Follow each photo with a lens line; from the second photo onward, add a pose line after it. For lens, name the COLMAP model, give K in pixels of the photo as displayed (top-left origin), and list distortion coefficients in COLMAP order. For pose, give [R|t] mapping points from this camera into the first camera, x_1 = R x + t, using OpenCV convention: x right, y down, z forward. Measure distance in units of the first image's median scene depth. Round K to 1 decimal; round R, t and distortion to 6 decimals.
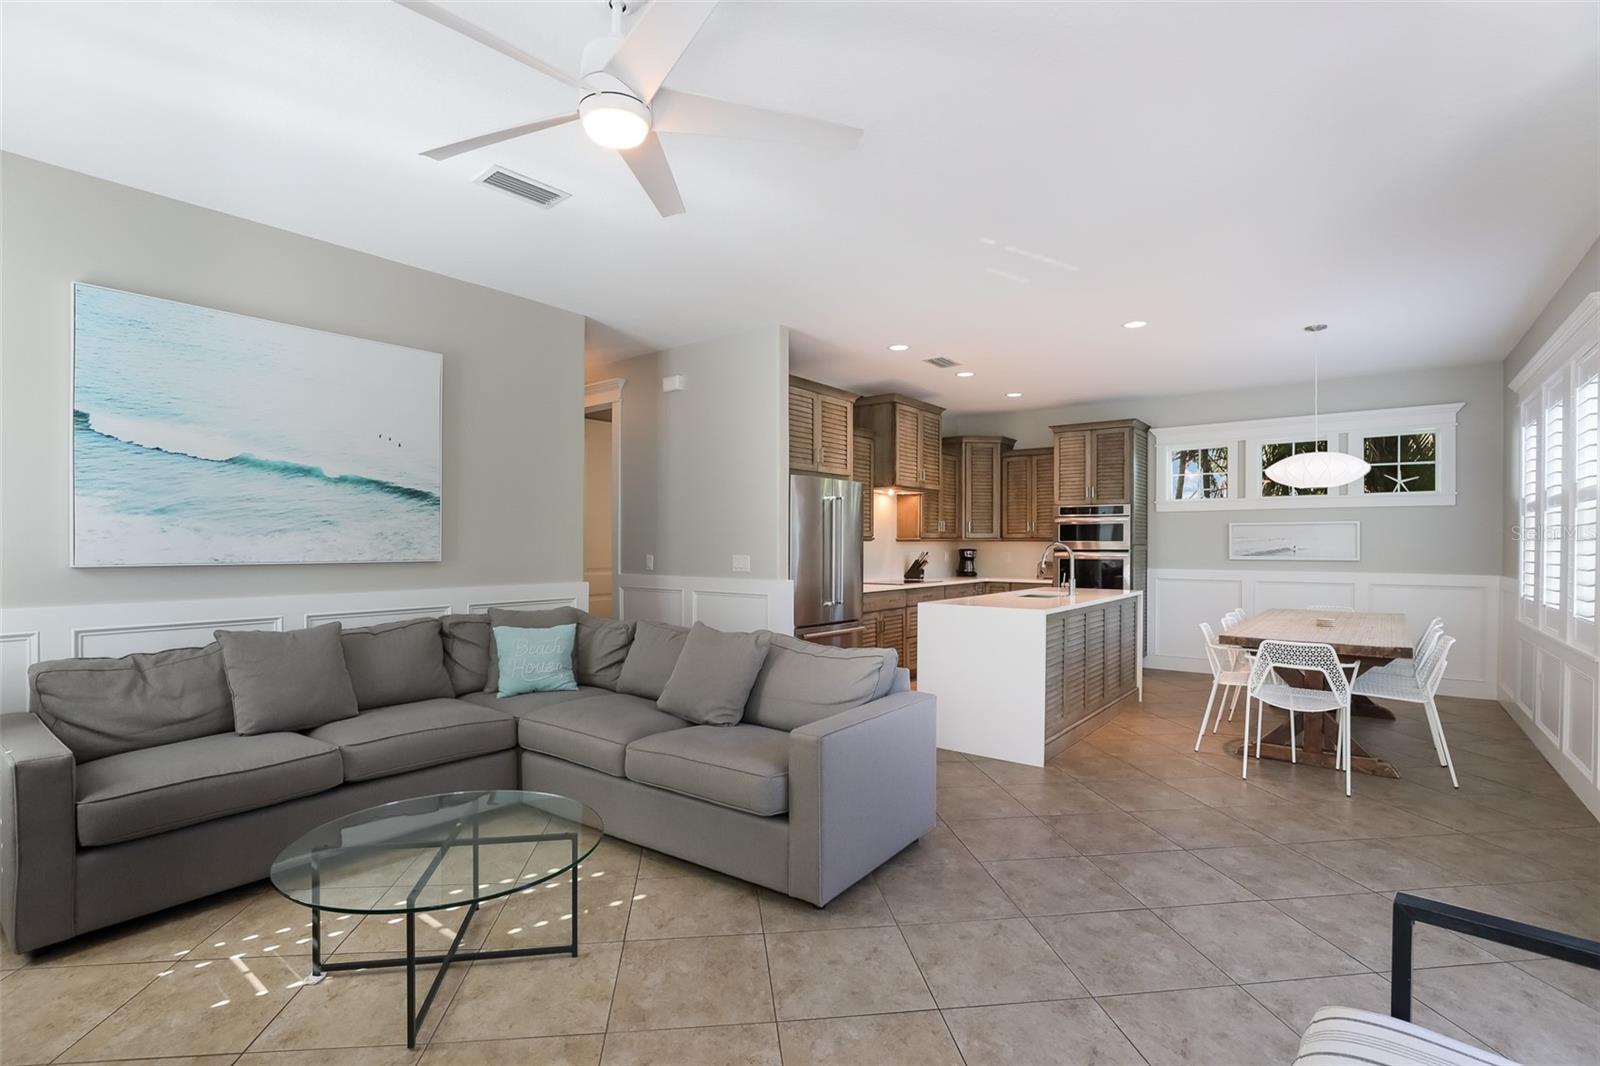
lens RADIAL K [[735.2, 0, 811.1], [0, 735.2, 543.2], [0, 0, 1]] dist [-0.020569, 0.002518]
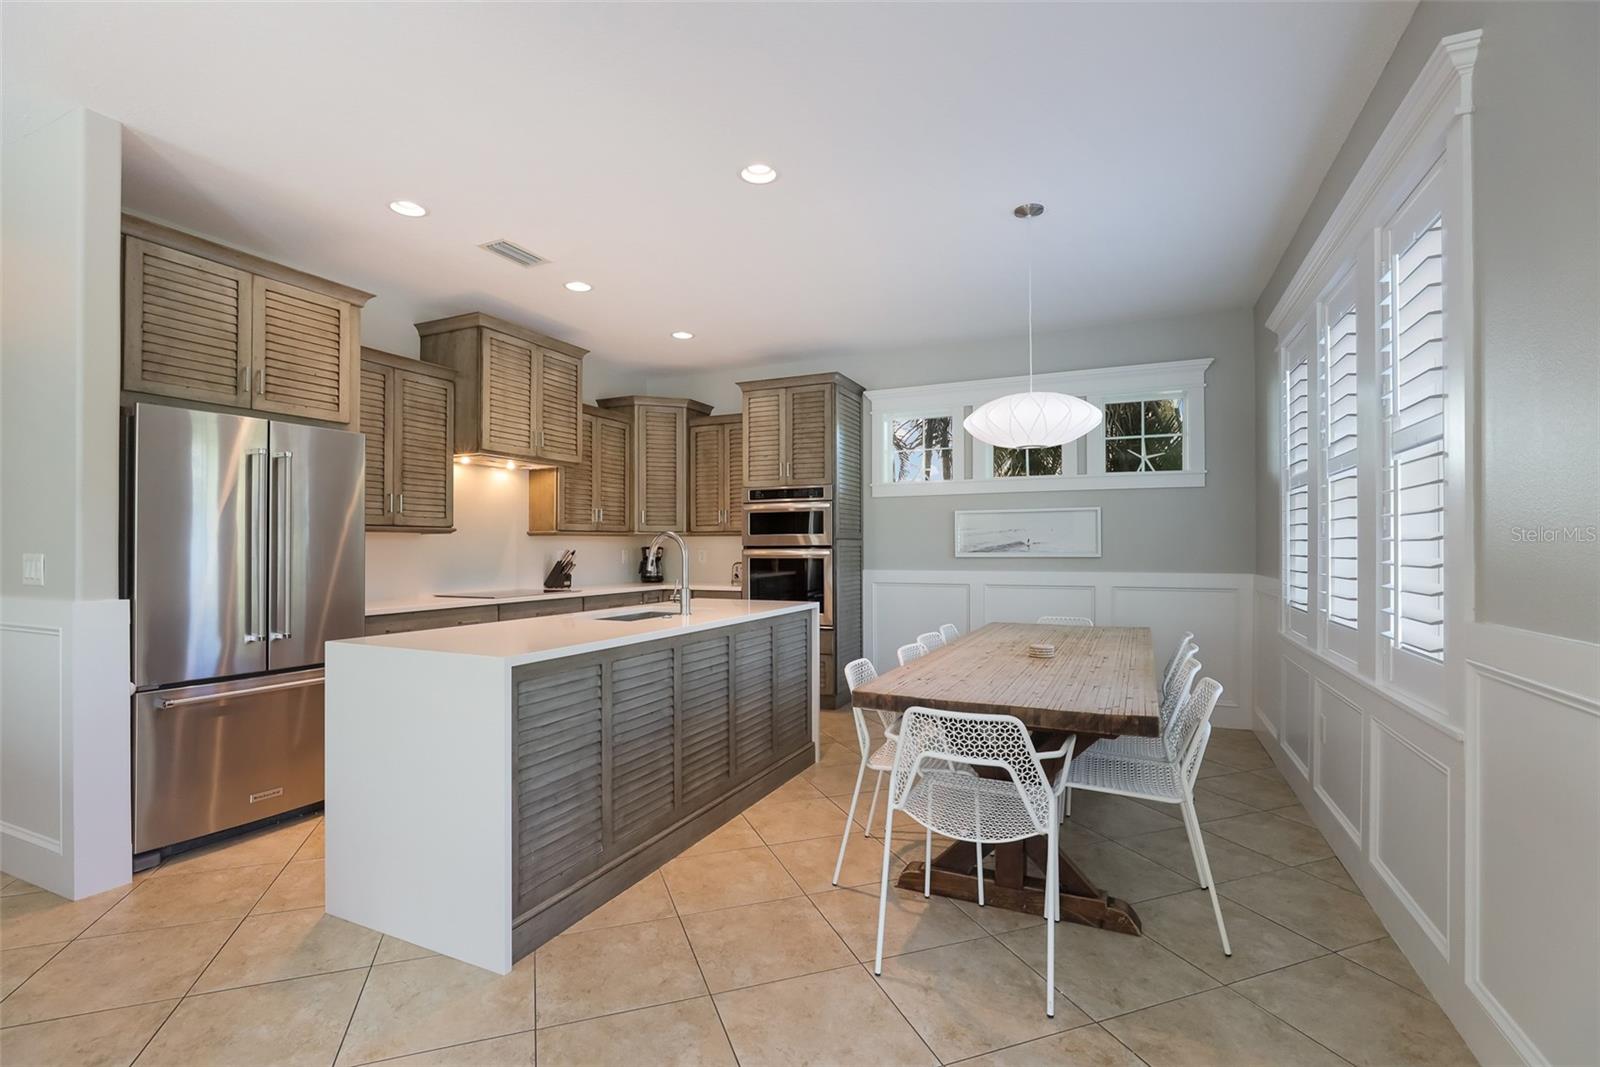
lens RADIAL K [[735.2, 0, 790.6], [0, 735.2, 537.9], [0, 0, 1]] dist [-0.020569, 0.002518]
pose [[0.975554, -0.002616, 0.219744, 0.223078], [0.004868, 0.999941, -0.009709, 0.008487], [-0.219706, 0.010541, 0.975509, 0.263676]]
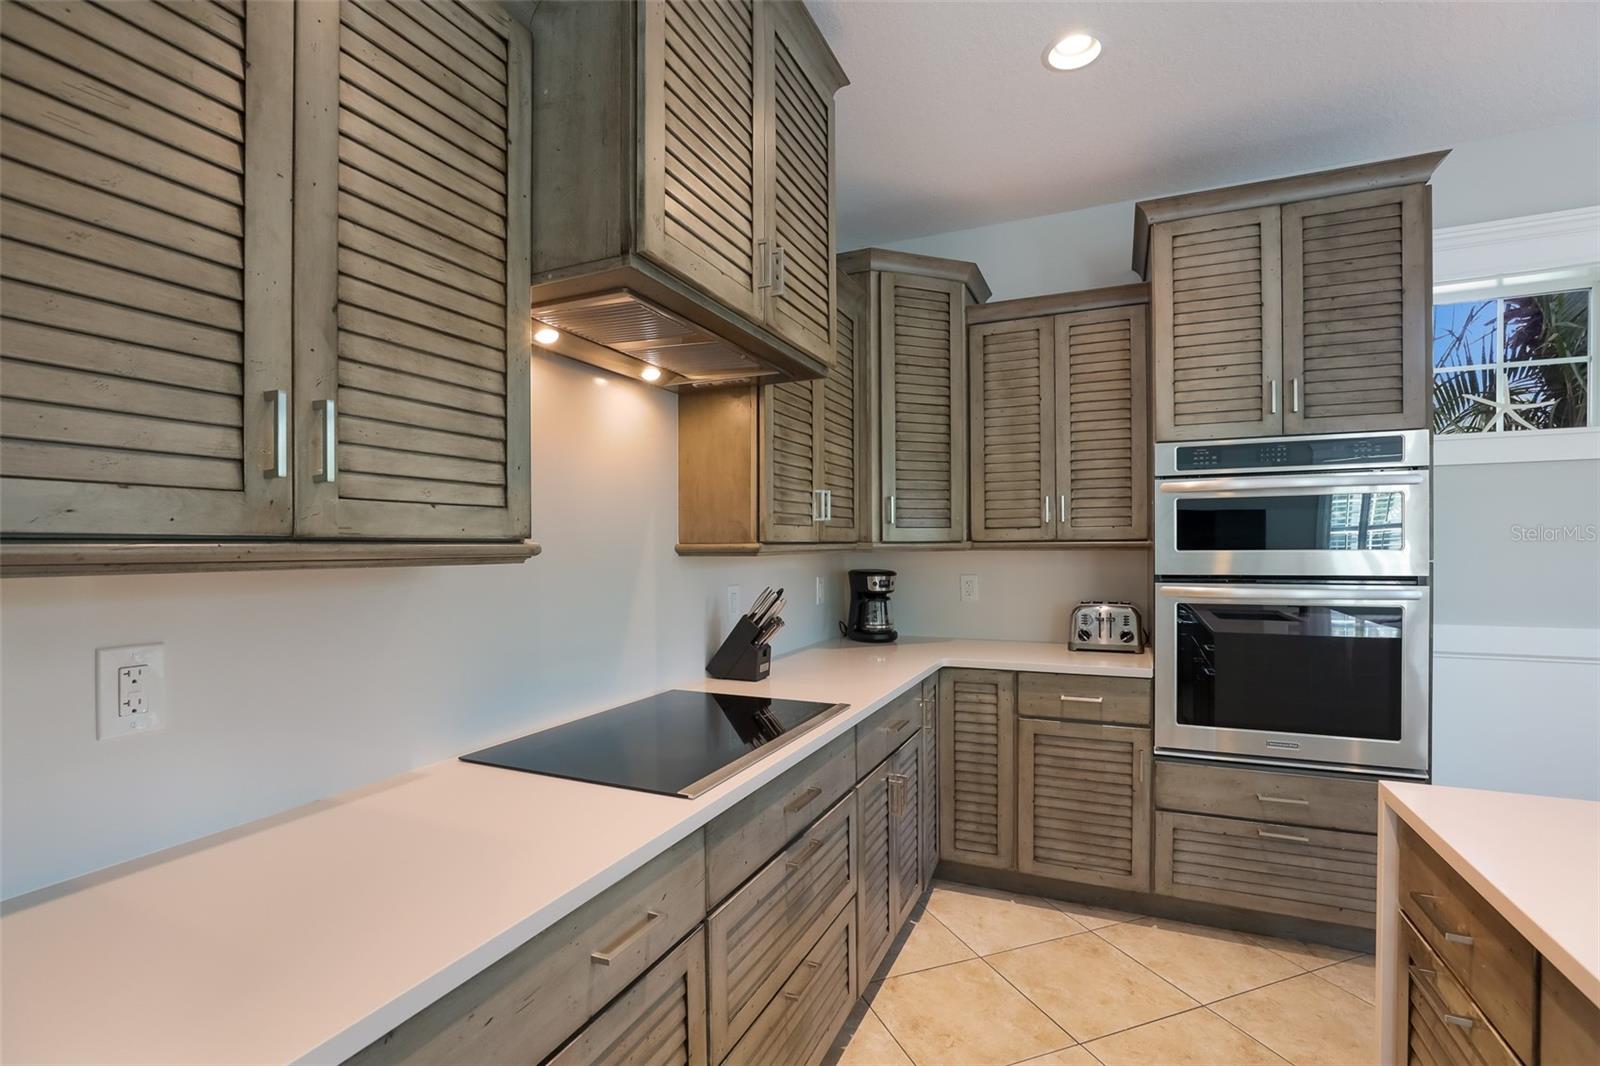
lens RADIAL K [[735.2, 0, 792.4], [0, 735.2, 542.7], [0, 0, 1]] dist [-0.020569, 0.002518]
pose [[0.973361, -0.008590, 0.229117, 0.100234], [0.009213, 0.999956, -0.001650, -0.007159], [-0.229093, 0.003717, 0.973397, 0.756612]]
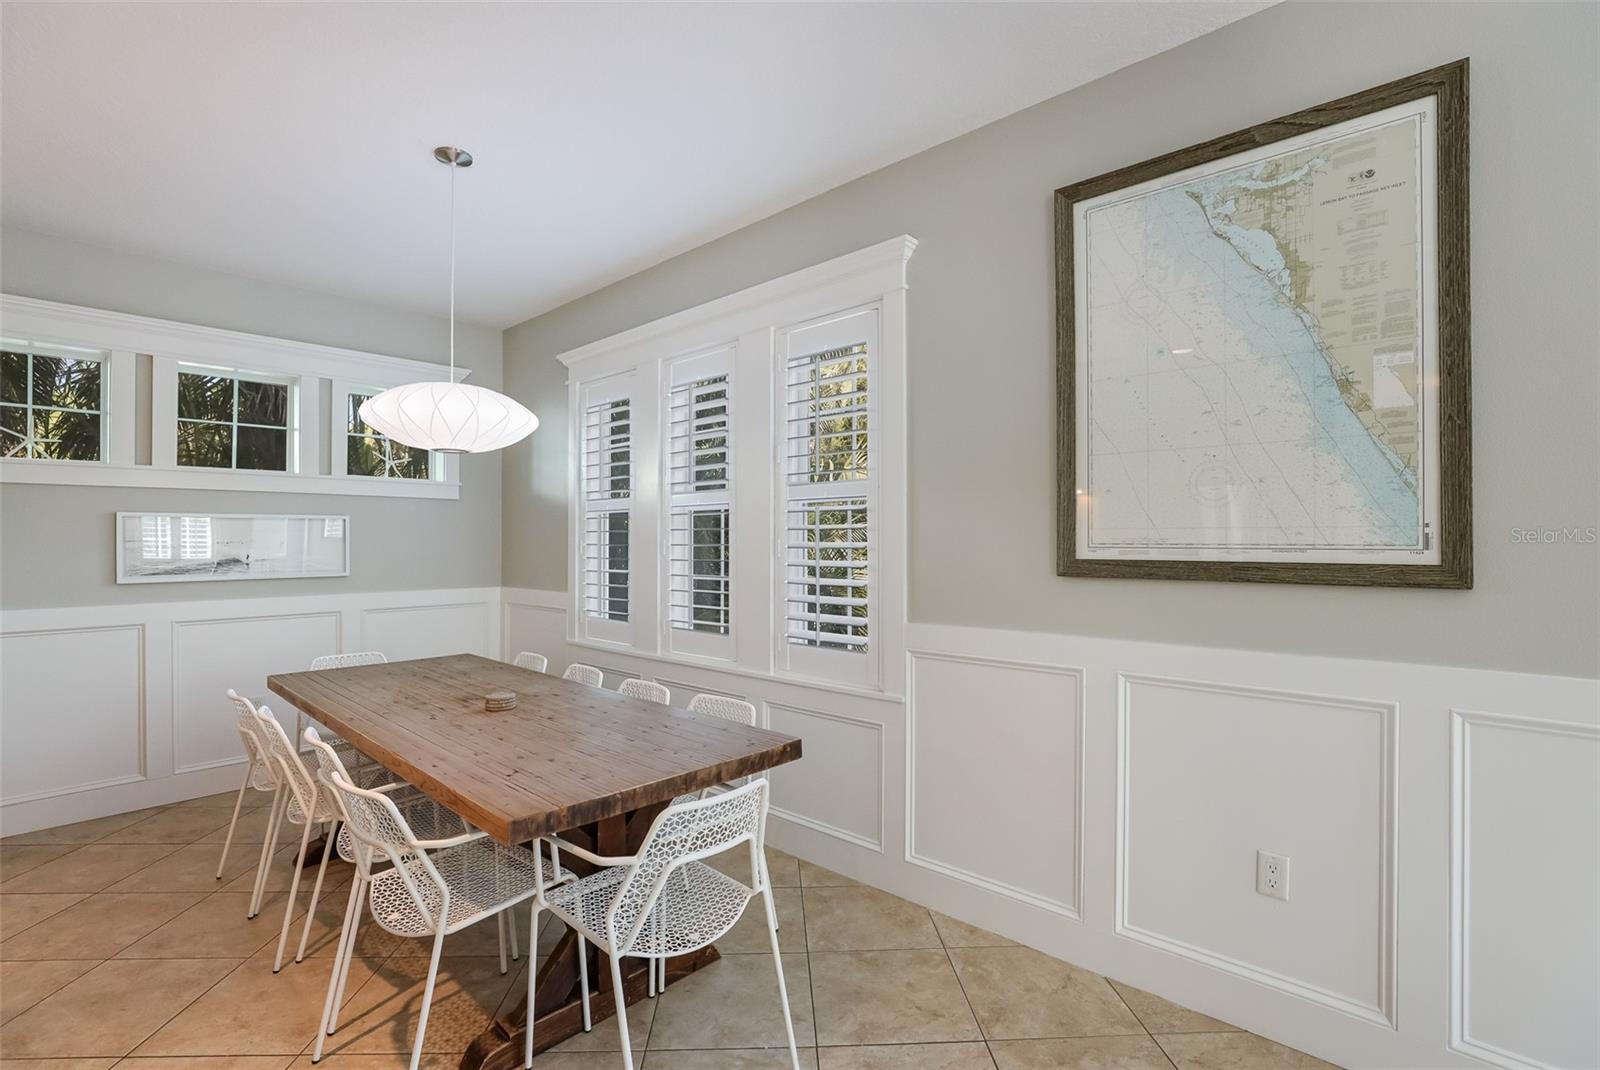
lens RADIAL K [[735.2, 0, 794.7], [0, 735.2, 537.1], [0, 0, 1]] dist [-0.020569, 0.002518]
pose [[0.088531, 0.000199, 0.996073, 0.116246], [0.001002, 0.999999, -0.000289, -0.009248], [-0.996073, 0.001023, 0.088531, 0.484000]]
